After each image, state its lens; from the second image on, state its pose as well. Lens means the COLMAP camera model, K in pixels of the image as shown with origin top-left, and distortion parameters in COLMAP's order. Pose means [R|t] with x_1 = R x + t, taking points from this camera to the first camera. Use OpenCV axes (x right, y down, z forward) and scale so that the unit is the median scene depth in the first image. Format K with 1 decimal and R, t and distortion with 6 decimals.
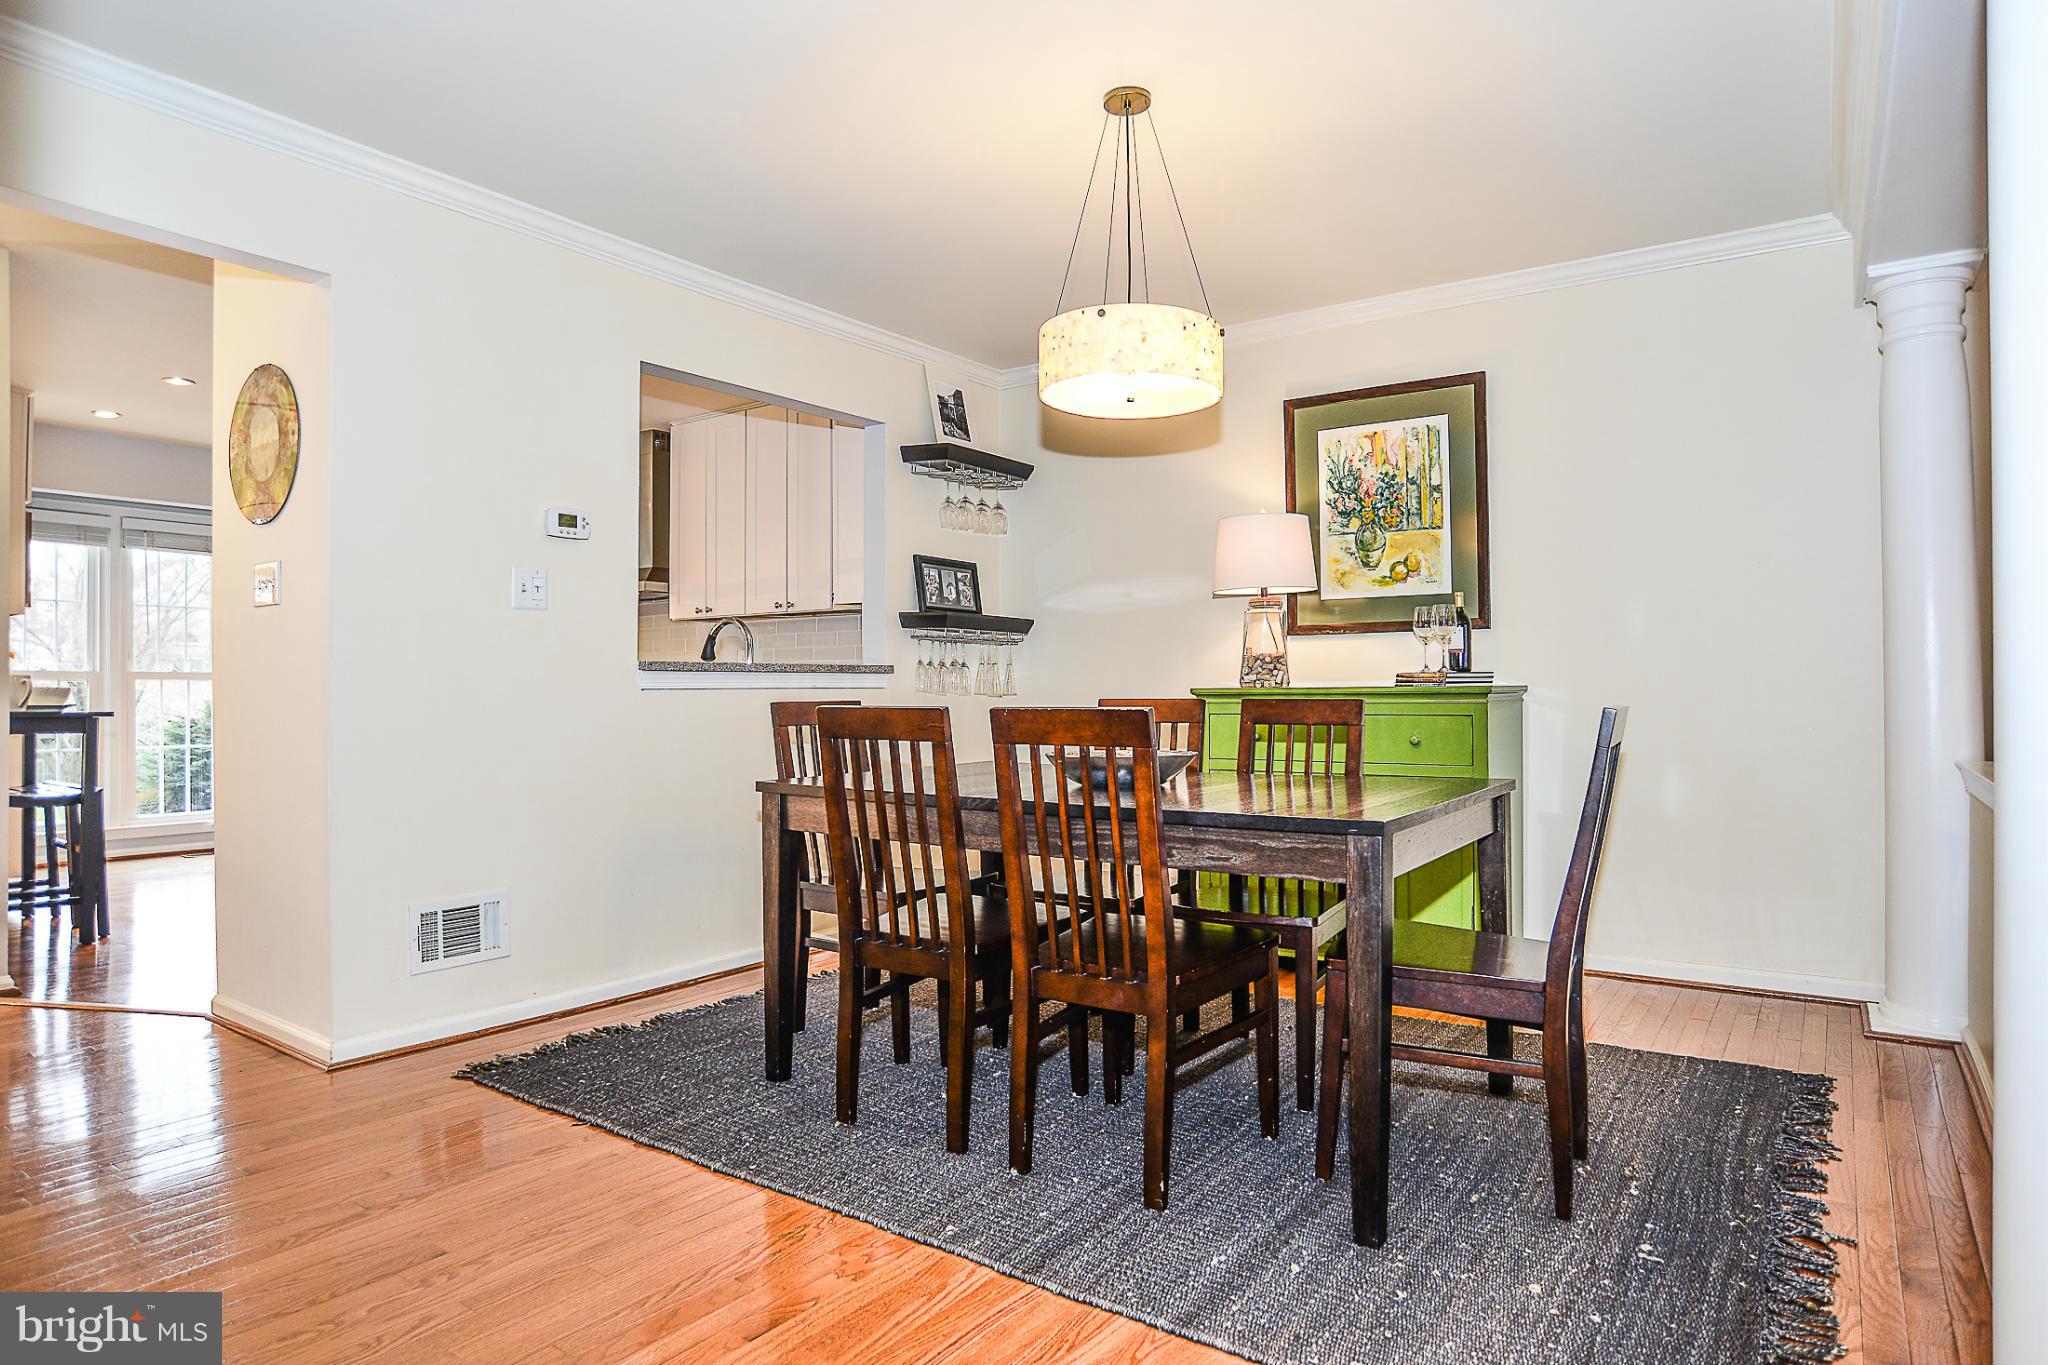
lens RADIAL K [[1173.6, 0, 1027.8], [0, 1173.6, 684.5], [0, 0, 1]] dist [-0.088677, 0.049913]
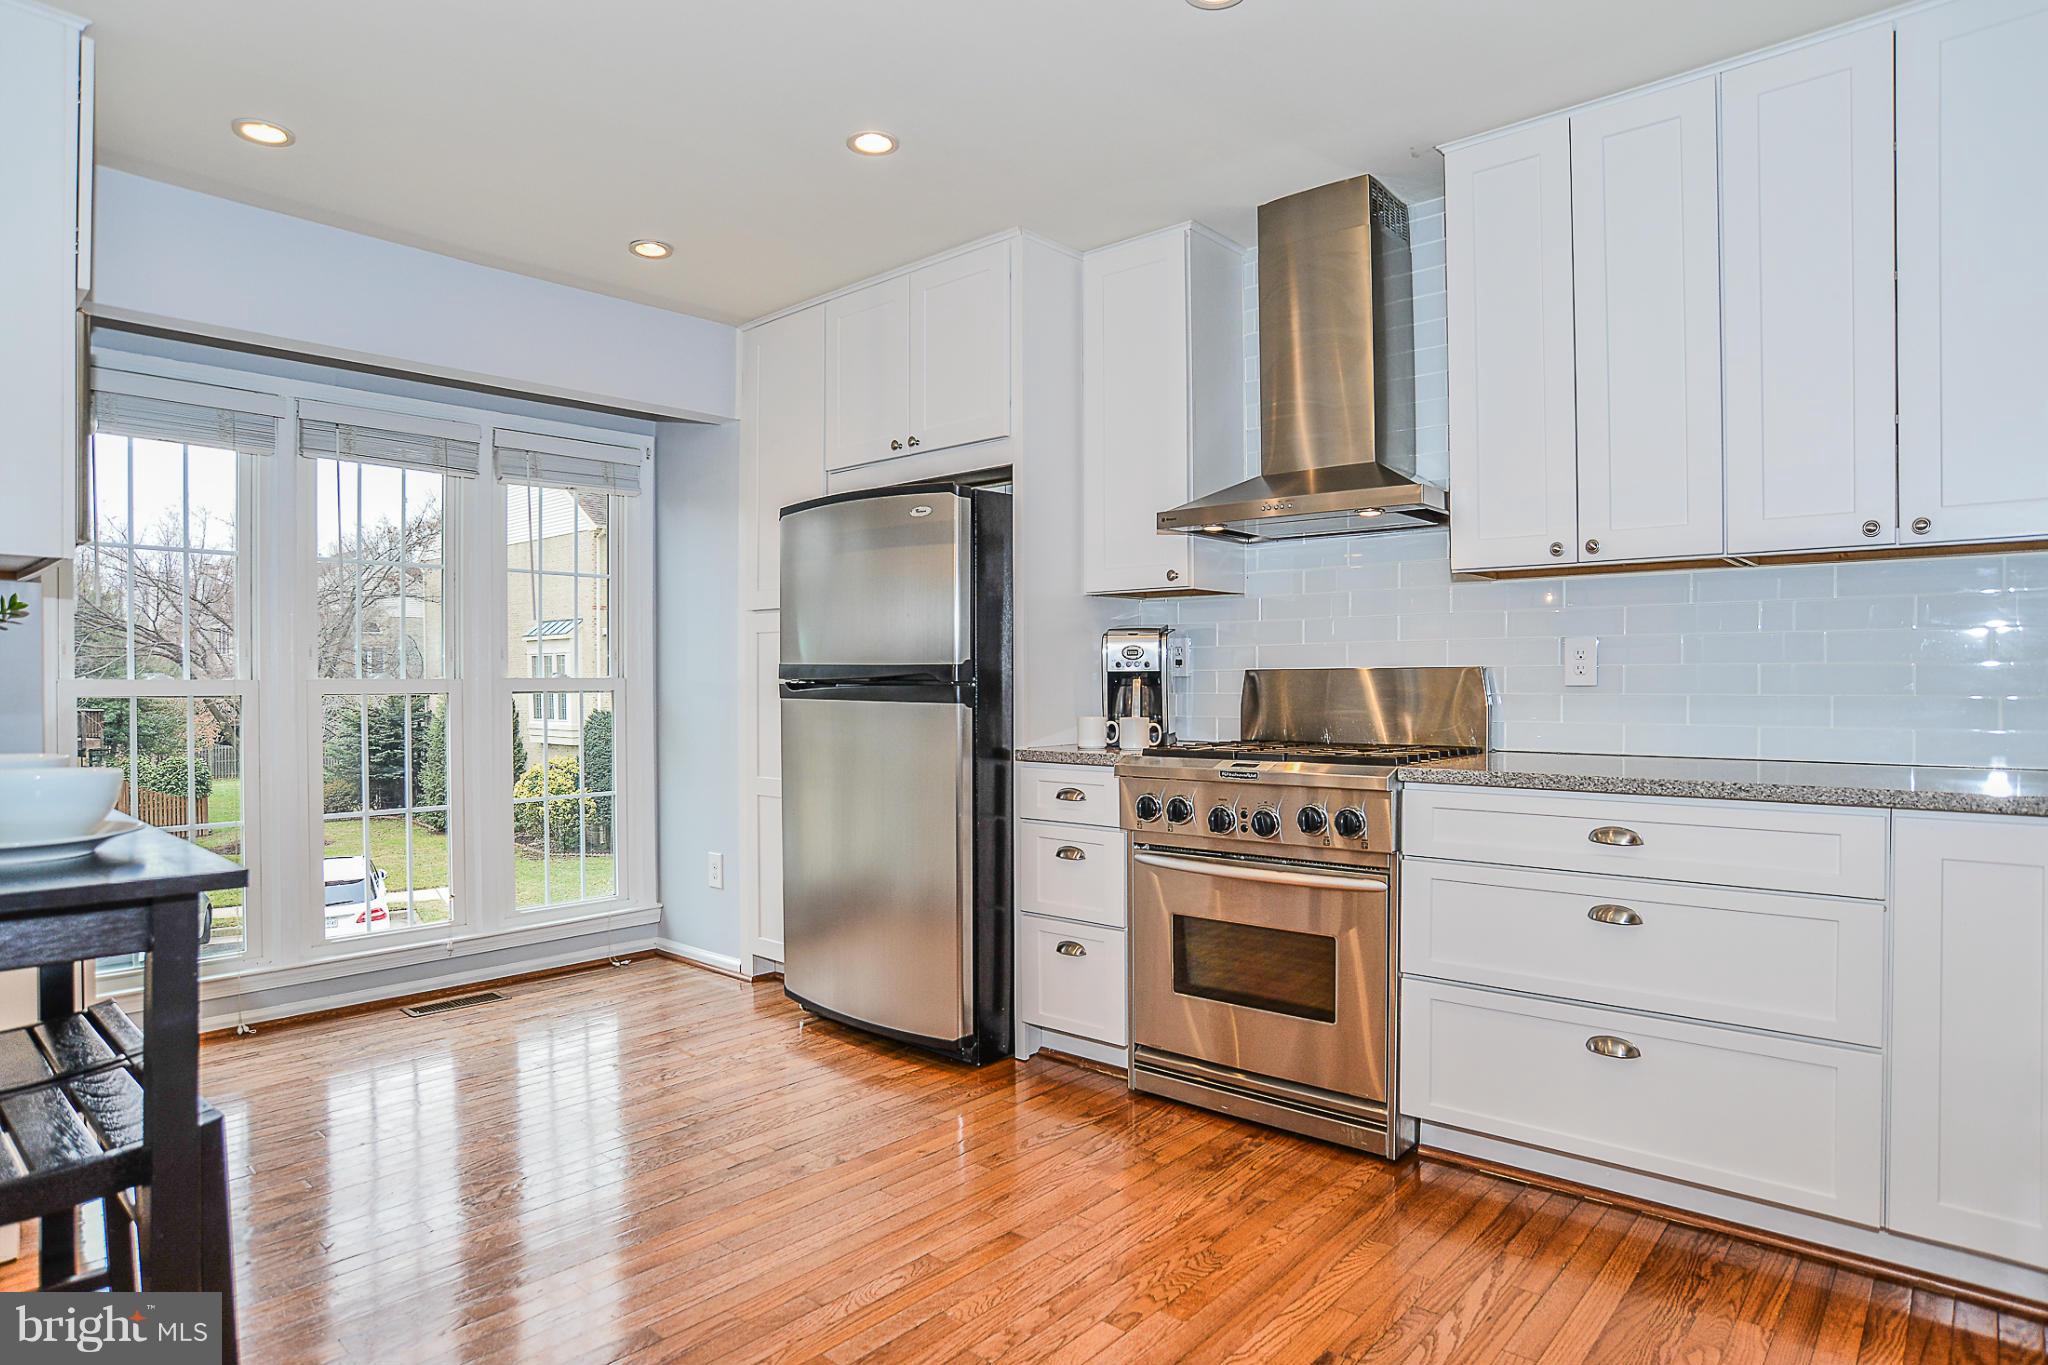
lens RADIAL K [[1173.6, 0, 1027.8], [0, 1173.6, 684.5], [0, 0, 1]] dist [-0.088677, 0.049913]
pose [[0.993804, 0.001522, -0.111140, -0.598885], [-0.000561, 0.999962, 0.008673, -0.021963], [0.111149, -0.008557, 0.993767, 0.757258]]
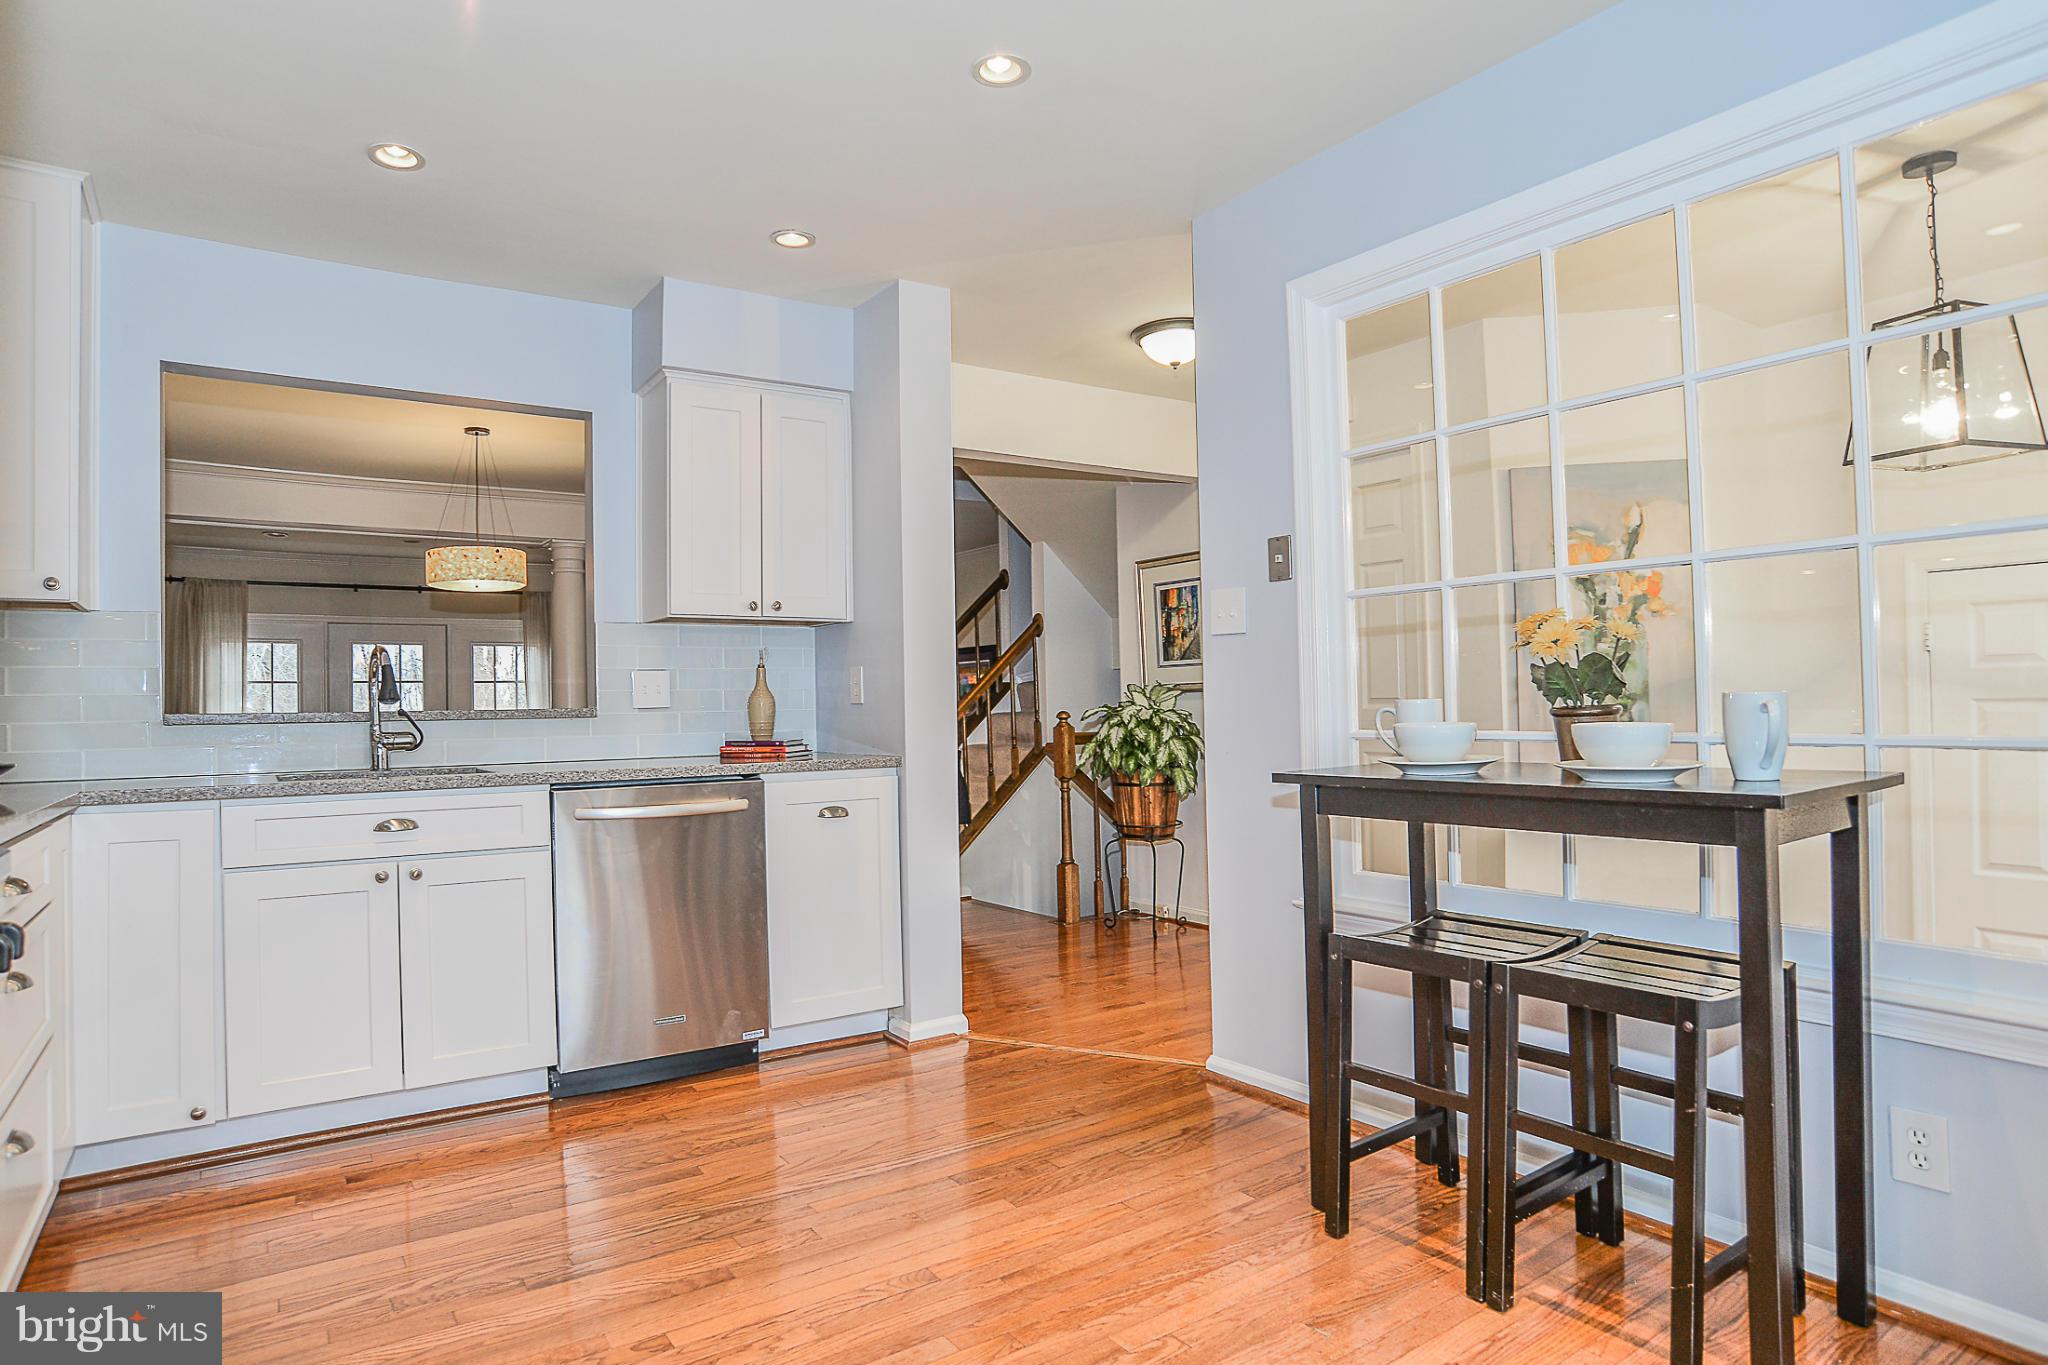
lens RADIAL K [[1173.6, 0, 1027.8], [0, 1173.6, 684.5], [0, 0, 1]] dist [-0.088677, 0.049913]
pose [[-0.942168, 0.030072, 0.333788, -0.916252], [0.023536, 0.999444, -0.023610, -0.005658], [-0.334313, -0.014389, -0.942352, 1.622658]]
